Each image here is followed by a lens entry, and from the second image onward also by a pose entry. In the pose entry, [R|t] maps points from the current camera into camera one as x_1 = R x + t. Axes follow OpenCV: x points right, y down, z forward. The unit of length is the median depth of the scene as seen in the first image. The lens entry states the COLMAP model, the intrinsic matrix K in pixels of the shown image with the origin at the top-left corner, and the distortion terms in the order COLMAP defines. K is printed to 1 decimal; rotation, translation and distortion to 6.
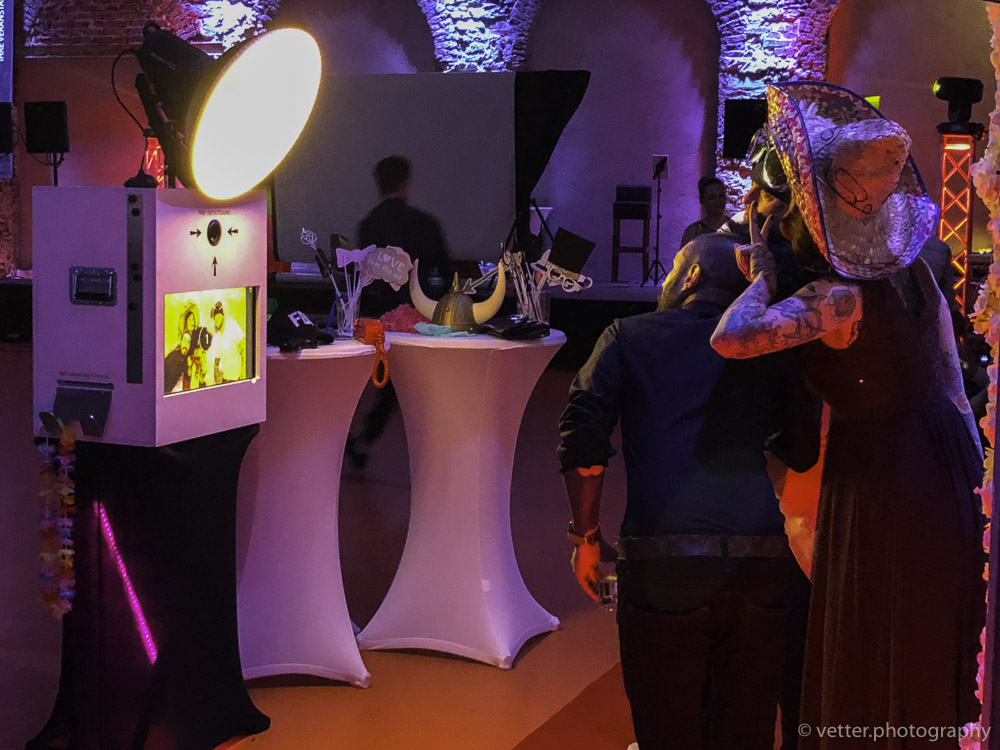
lens RADIAL K [[1623.0, 0, 500.3], [0, 1623.0, 372.4], [0, 0, 1]] dist [0.076594, 0.000000]
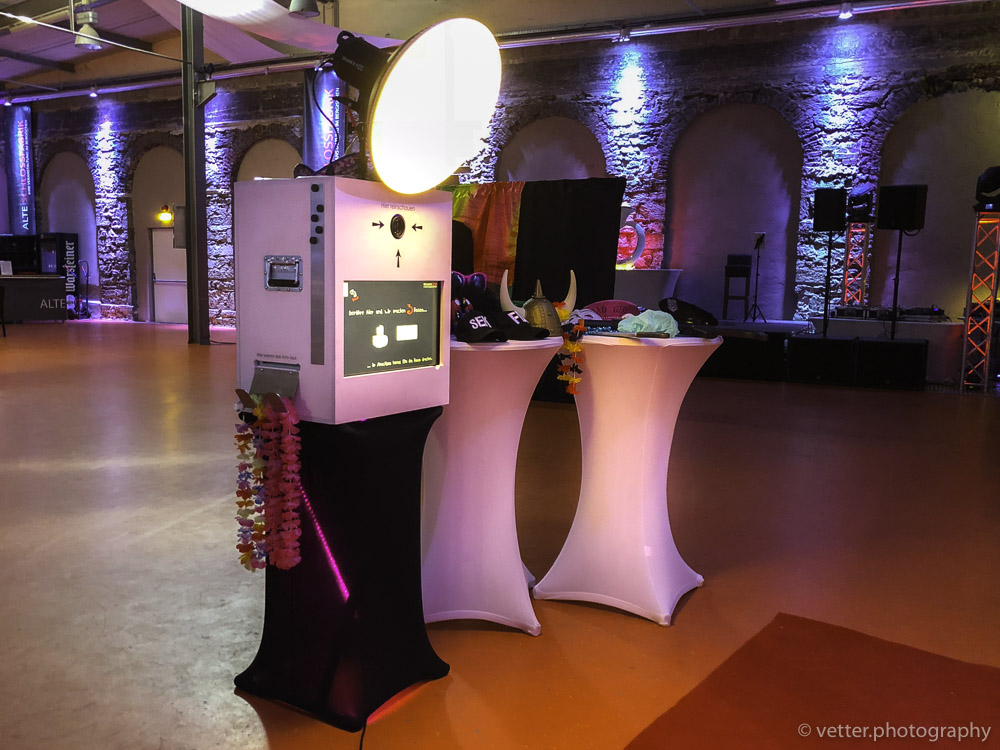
lens RADIAL K [[906.5, 0, 461.8], [0, 906.5, 395.3], [0, 0, 1]] dist [0.021916, 0.000000]
pose [[0.981377, 0.021785, -0.190851, -0.005775], [-0.018951, 0.999681, 0.016667, 0.004691], [0.191153, -0.012740, 0.981478, 0.135359]]
